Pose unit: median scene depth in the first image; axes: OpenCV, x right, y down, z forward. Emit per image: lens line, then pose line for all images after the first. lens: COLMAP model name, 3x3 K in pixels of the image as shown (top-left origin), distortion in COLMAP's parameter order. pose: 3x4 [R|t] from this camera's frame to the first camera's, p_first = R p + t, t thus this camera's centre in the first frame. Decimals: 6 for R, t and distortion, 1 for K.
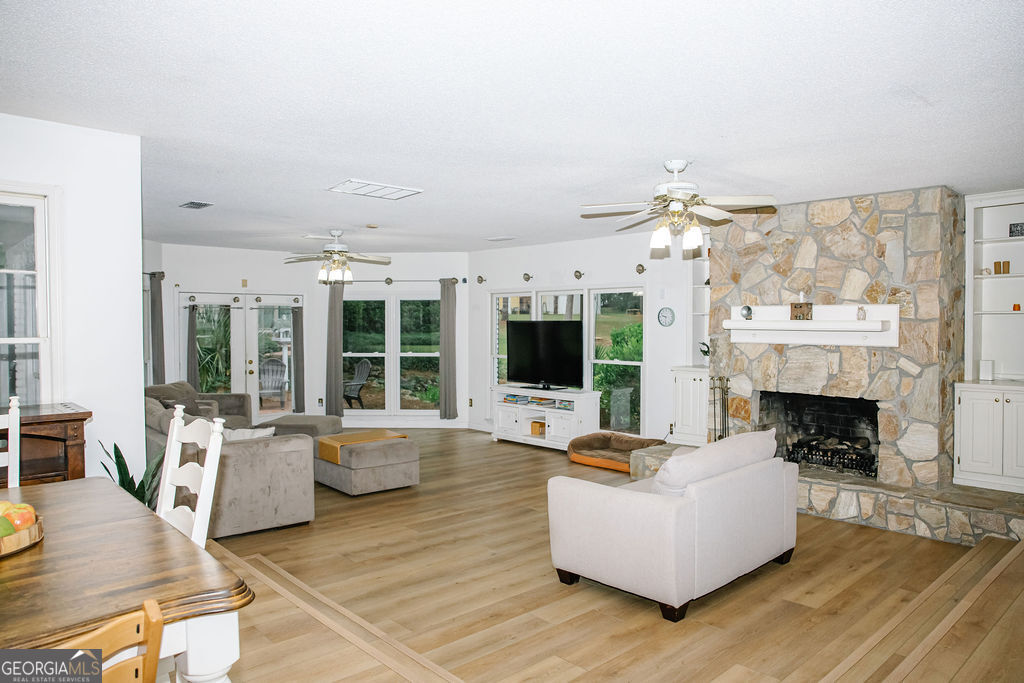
lens RADIAL K [[689.4, 0, 512.0], [0, 689.4, 341.5], [0, 0, 1]] dist [-0.087150, 0.002220]
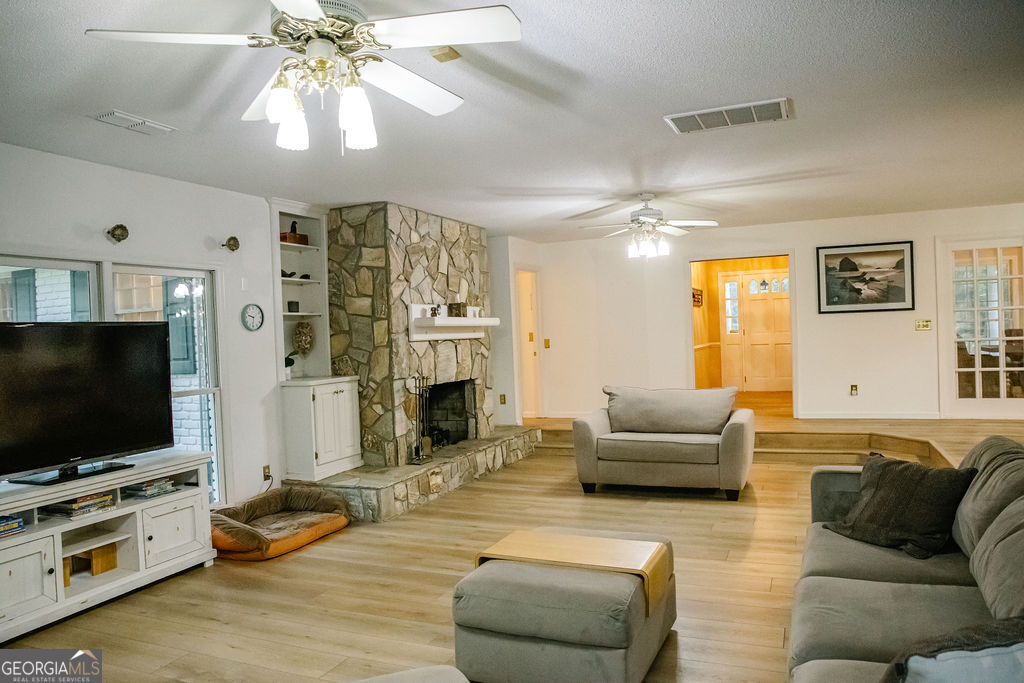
lens RADIAL K [[689.4, 0, 512.0], [0, 689.4, 341.5], [0, 0, 1]] dist [-0.087150, 0.002220]
pose [[-0.397173, 0.002244, 0.917741, -0.450814], [0.065918, 0.997484, 0.026089, -0.010509], [-0.915373, 0.070858, -0.396321, 0.888509]]
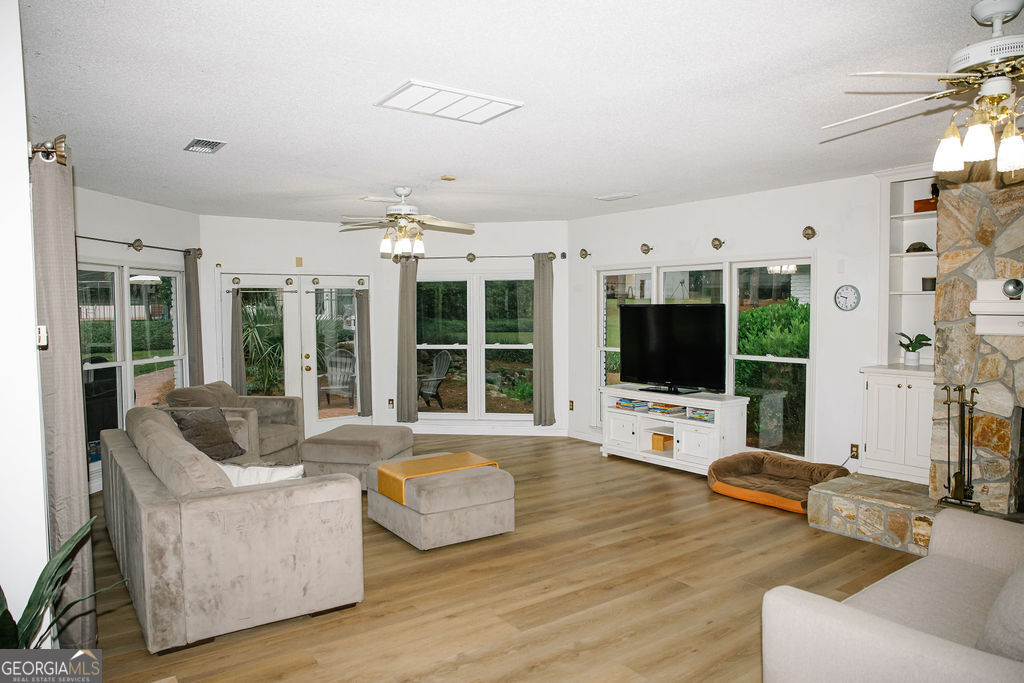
lens RADIAL K [[689.4, 0, 512.0], [0, 689.4, 341.5], [0, 0, 1]] dist [-0.087150, 0.002220]
pose [[0.993049, -0.001386, -0.117696, -0.039356], [0.003862, 0.999776, 0.020807, -0.004917], [0.117641, -0.021117, 0.992832, 0.215970]]
